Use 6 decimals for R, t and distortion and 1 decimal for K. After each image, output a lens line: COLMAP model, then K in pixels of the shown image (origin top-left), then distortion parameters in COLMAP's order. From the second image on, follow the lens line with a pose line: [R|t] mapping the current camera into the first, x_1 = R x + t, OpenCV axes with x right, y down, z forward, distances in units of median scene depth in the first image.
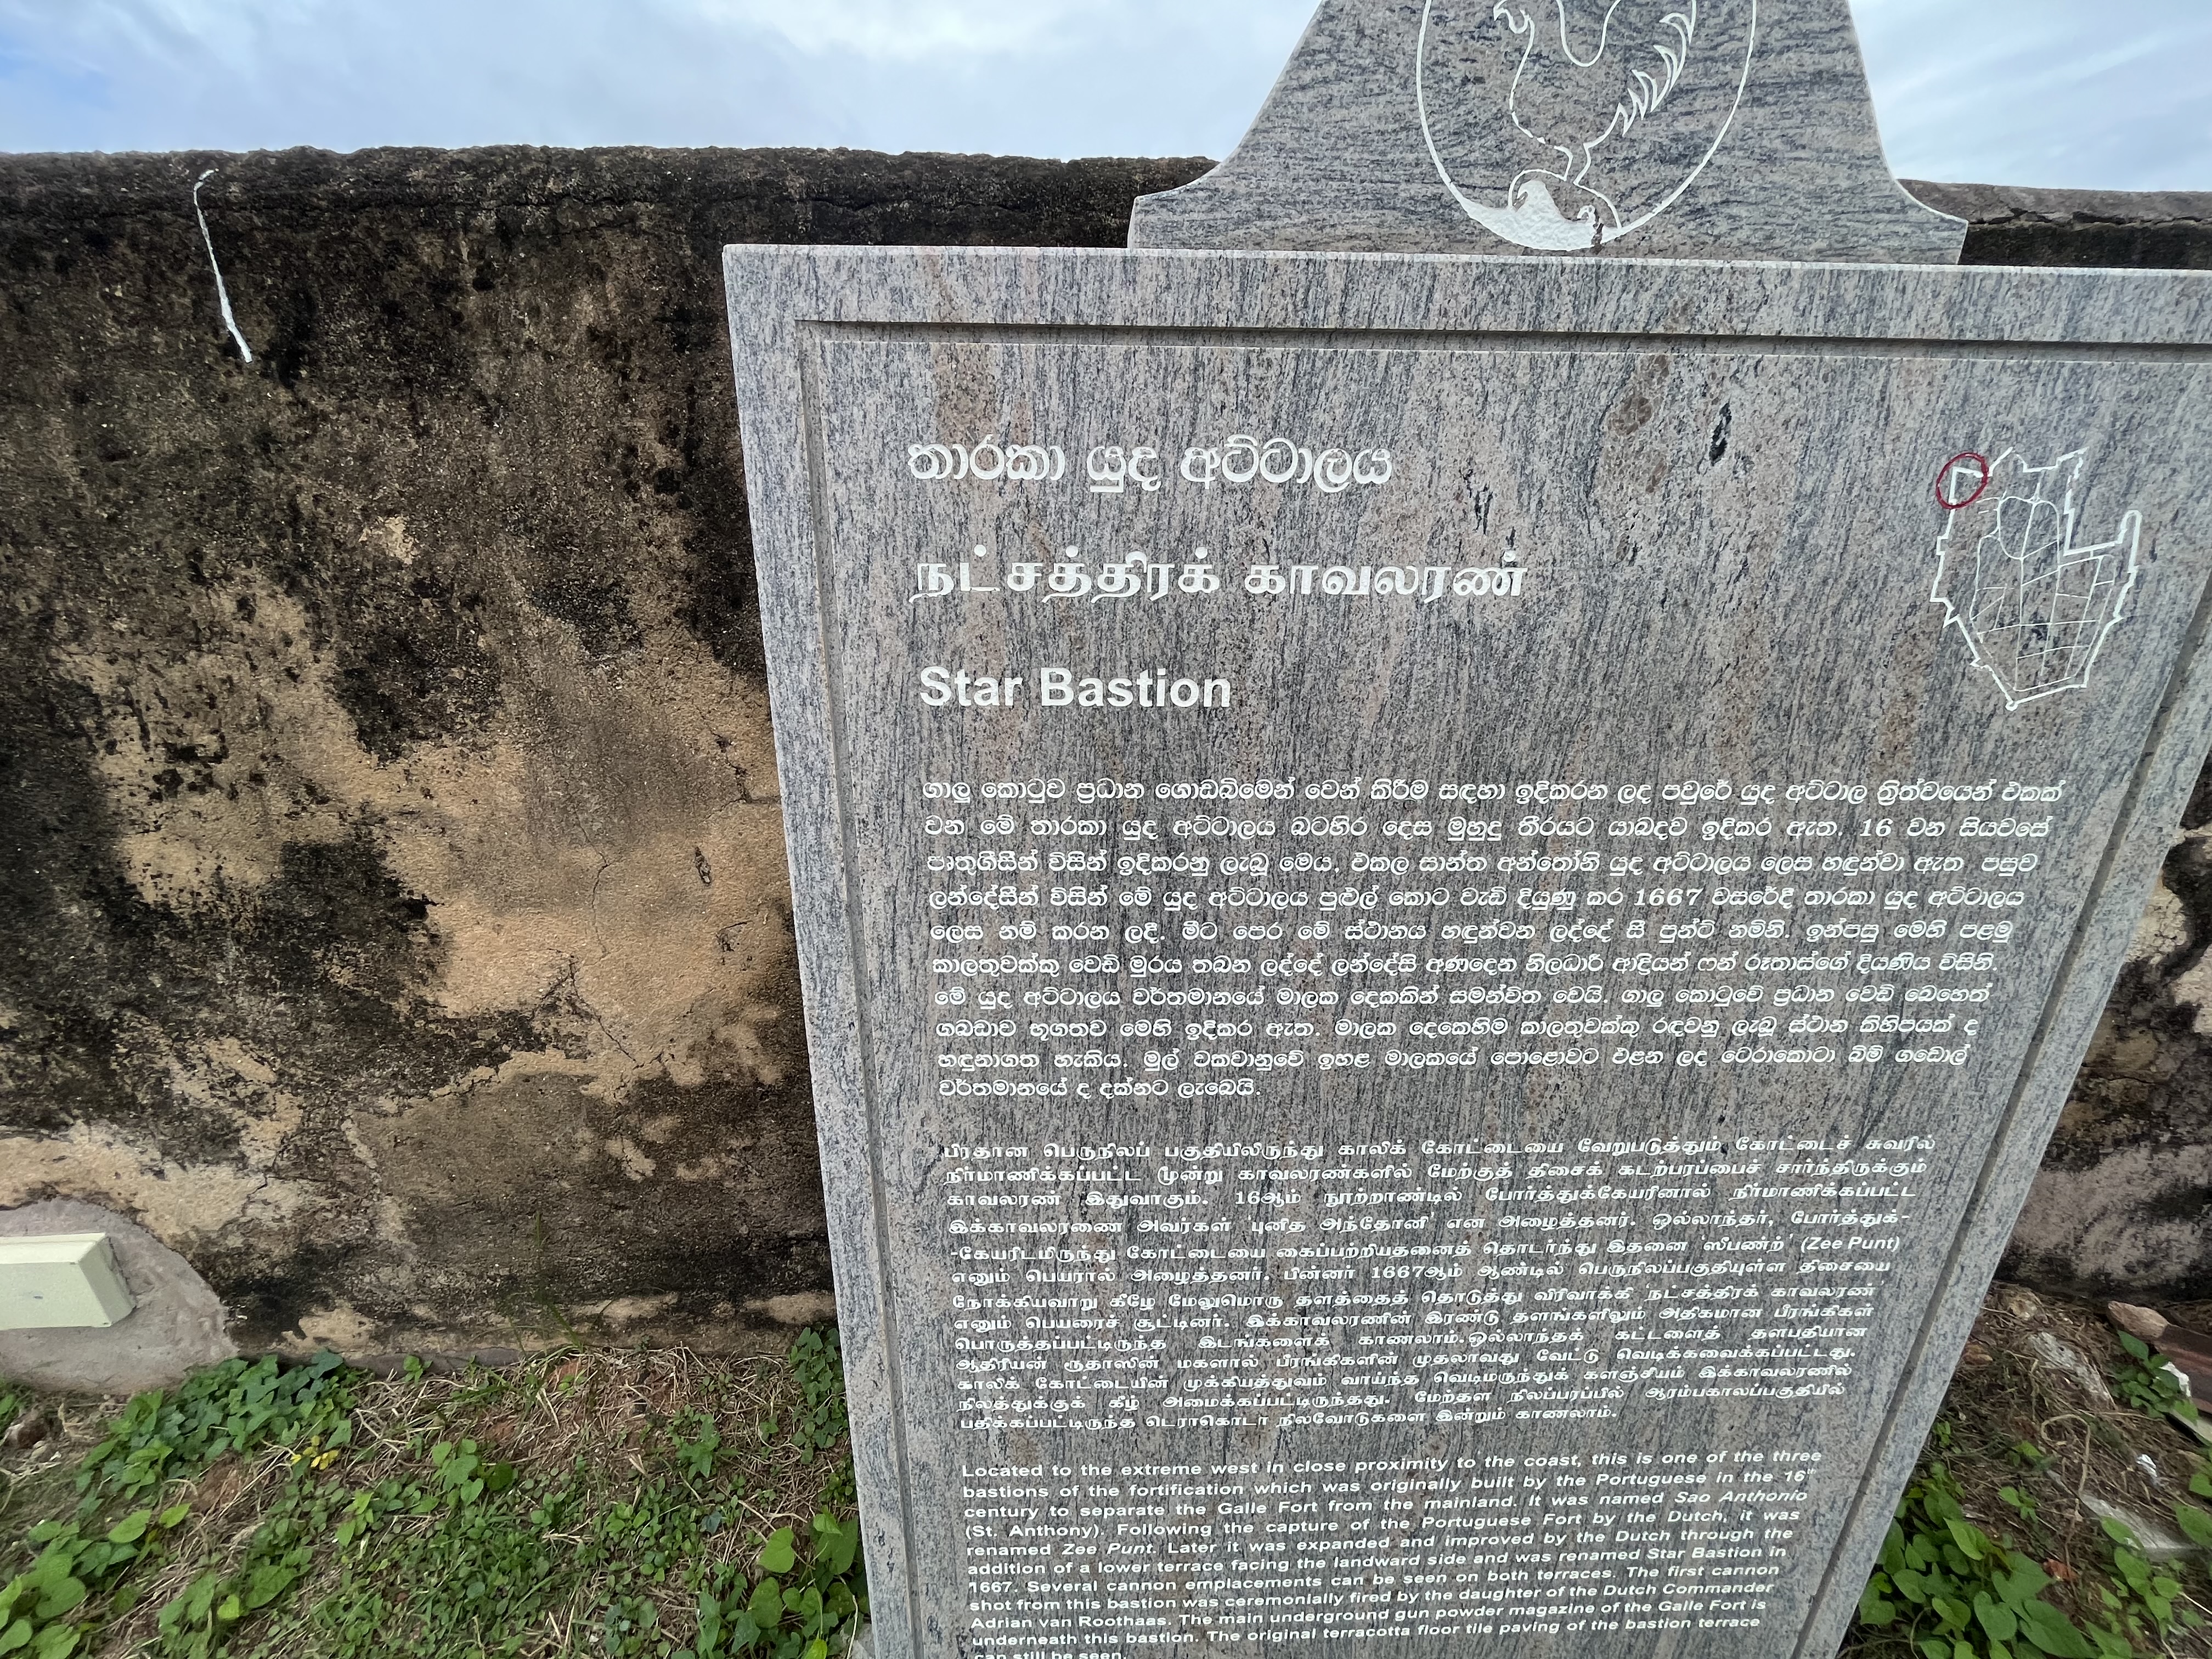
lens RADIAL K [[889.7, 0, 1103.6], [0, 889.7, 833.7], [0, 0, 1]] dist [-0.002497, -0.000148]
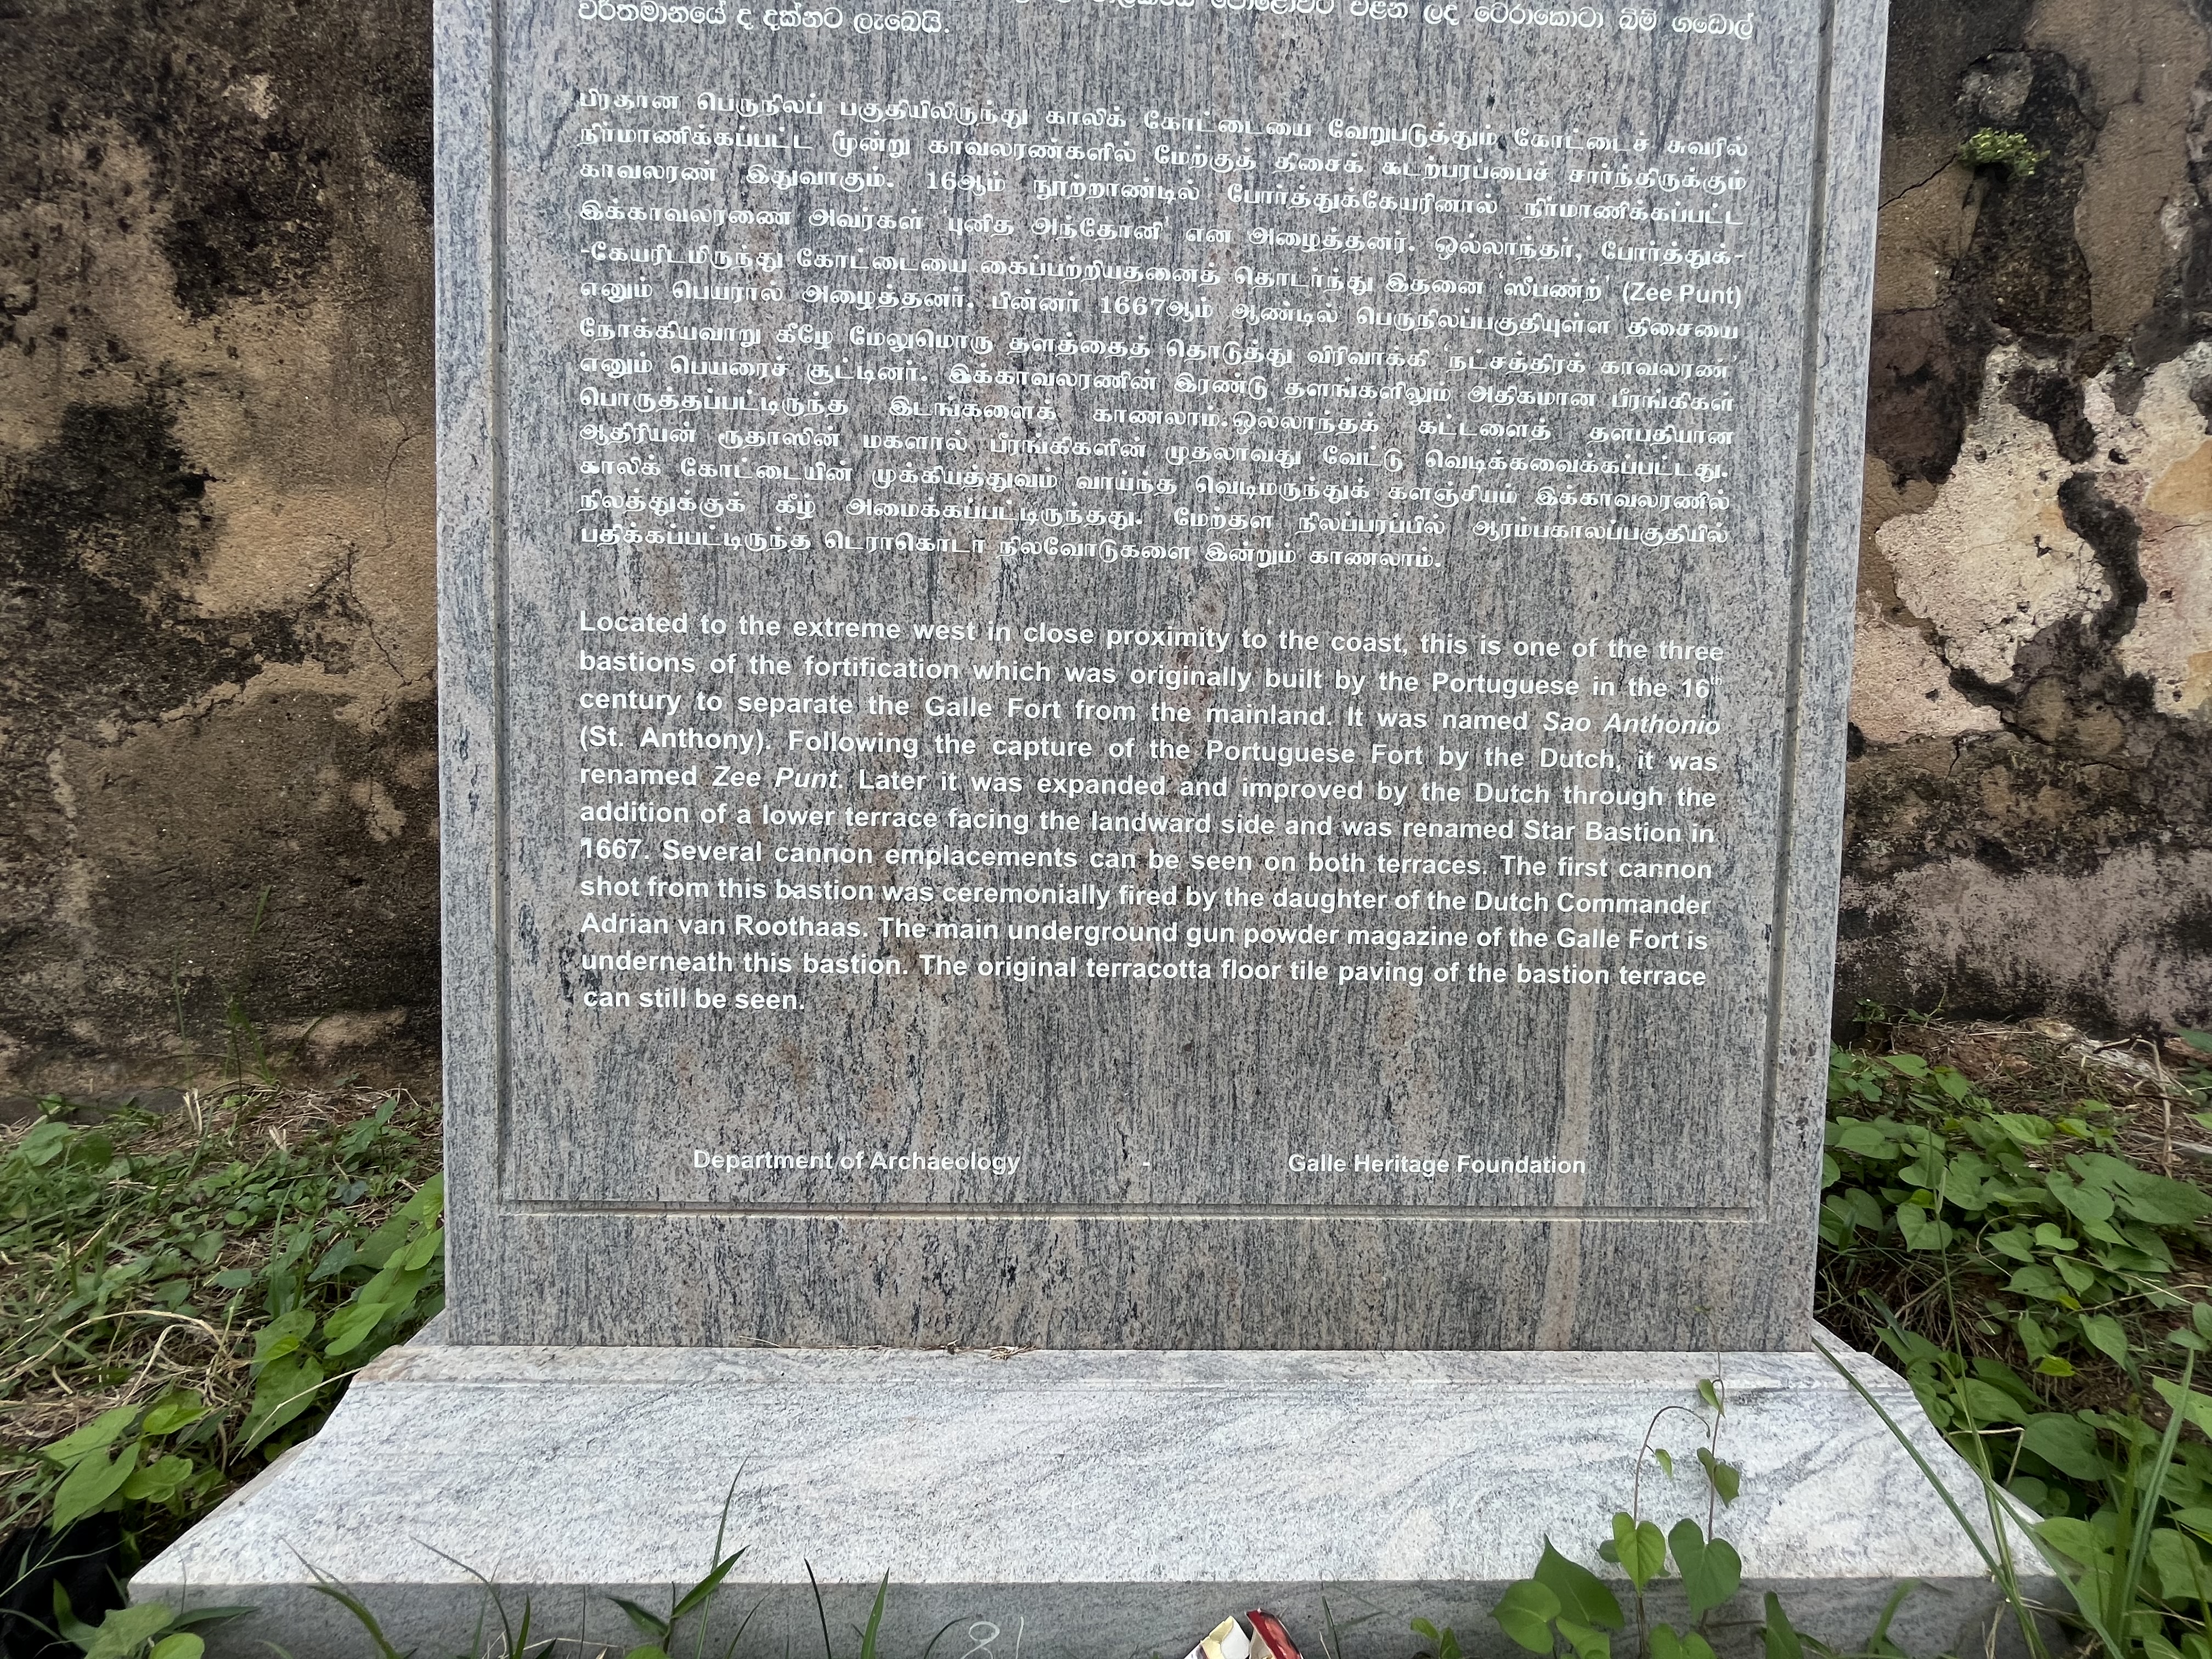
lens RADIAL K [[889.7, 0, 1101.8], [0, 889.7, 830.8], [0, 0, 1]] dist [-0.002497, -0.000148]
pose [[0.999913, 0.011841, 0.005860, 0.267495], [-0.009772, 0.961339, -0.275195, 1.041635], [-0.008893, 0.275114, 0.961371, 0.307000]]
